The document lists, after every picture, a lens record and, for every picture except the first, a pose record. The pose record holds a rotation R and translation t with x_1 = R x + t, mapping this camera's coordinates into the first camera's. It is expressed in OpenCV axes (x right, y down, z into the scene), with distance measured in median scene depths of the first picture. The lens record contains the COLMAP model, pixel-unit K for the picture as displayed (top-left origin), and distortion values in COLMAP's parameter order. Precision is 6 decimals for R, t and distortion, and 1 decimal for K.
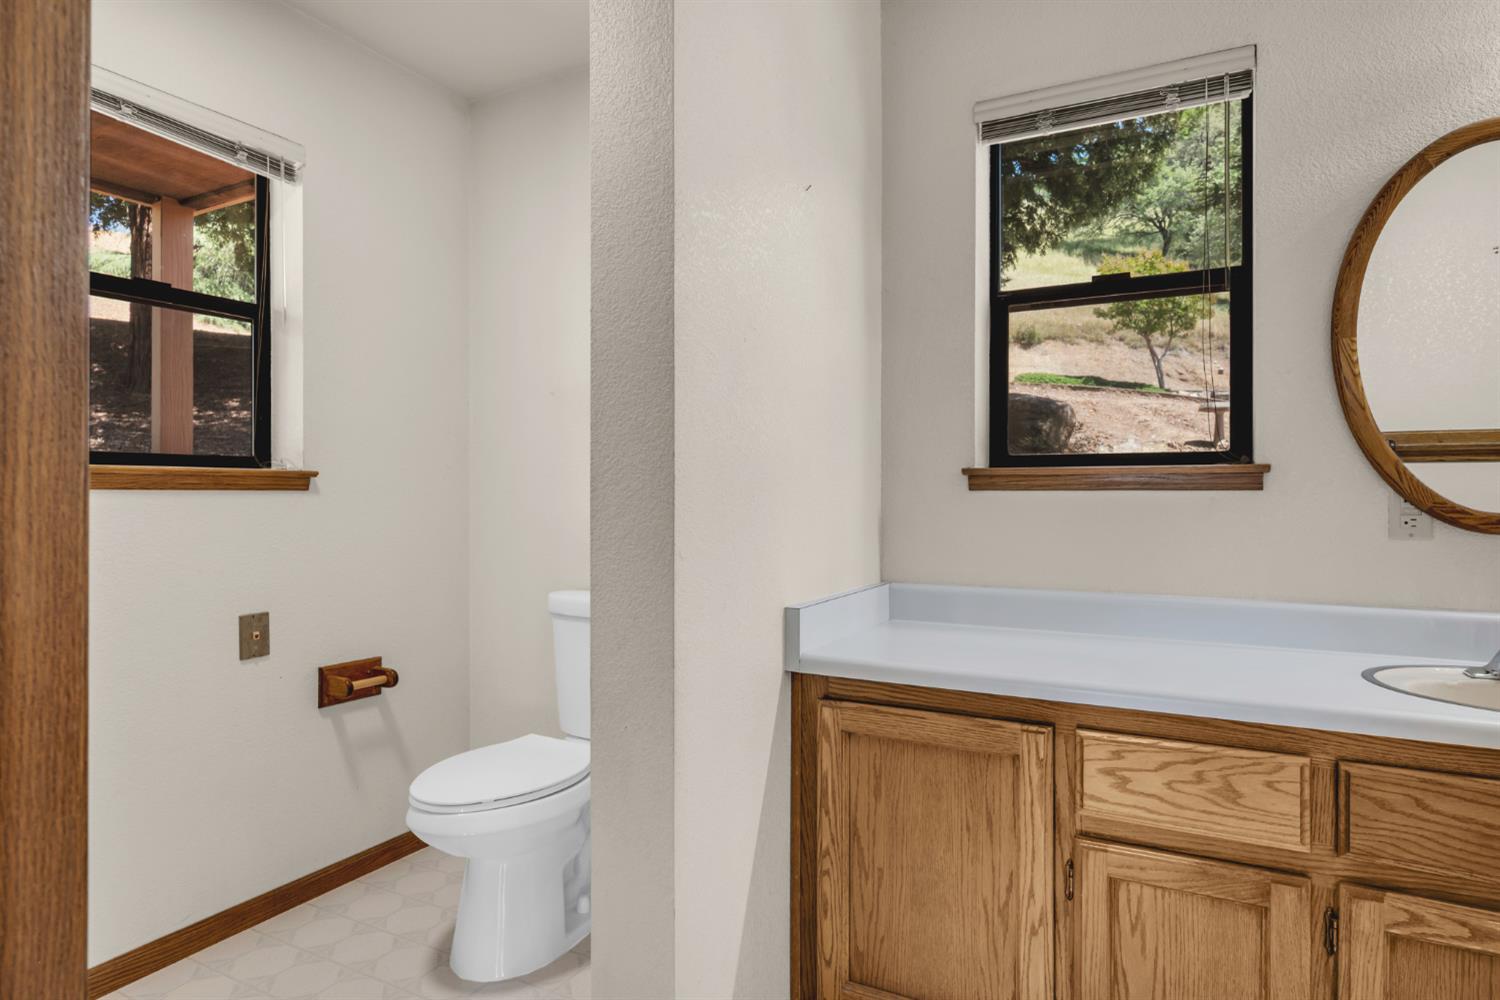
lens RADIAL K [[816.3, 0, 761.2], [0, 816.3, 502.7], [0, 0, 1]] dist [-0.003273, 0.001559]
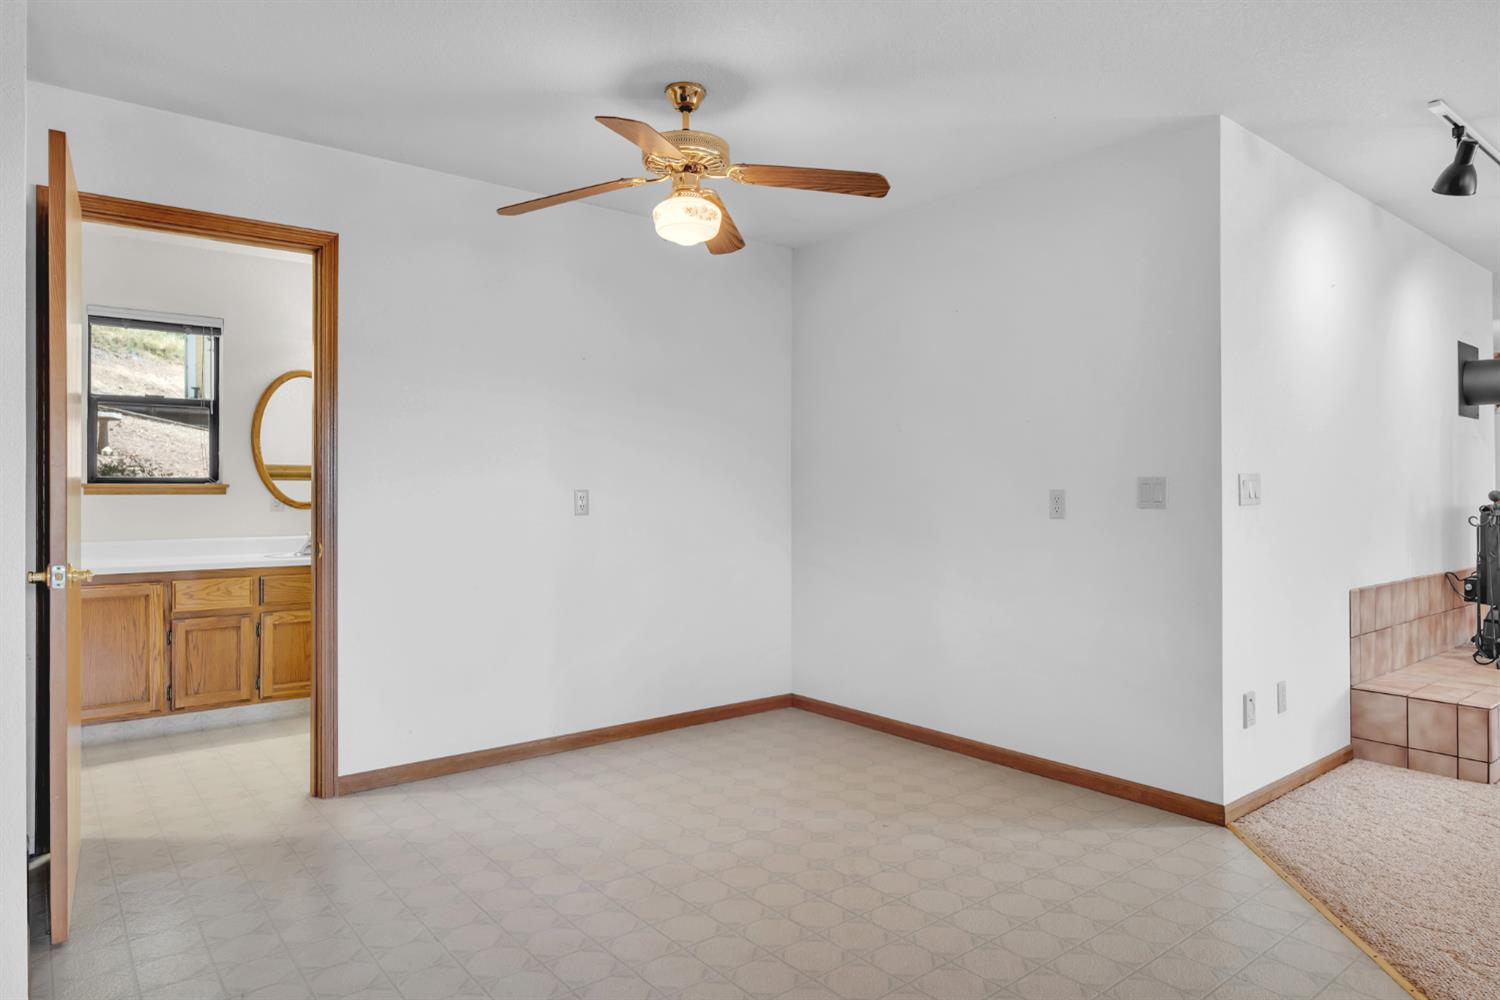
lens RADIAL K [[888.3, 0, 756.6], [0, 888.3, 493.9], [0, 0, 1]] dist [0.007912, 0.001036]
pose [[0.388857, -0.003576, 0.921291, -1.625123], [0.008387, 0.999965, 0.000341, -0.005826], [-0.921260, 0.007594, 0.388873, -2.003864]]
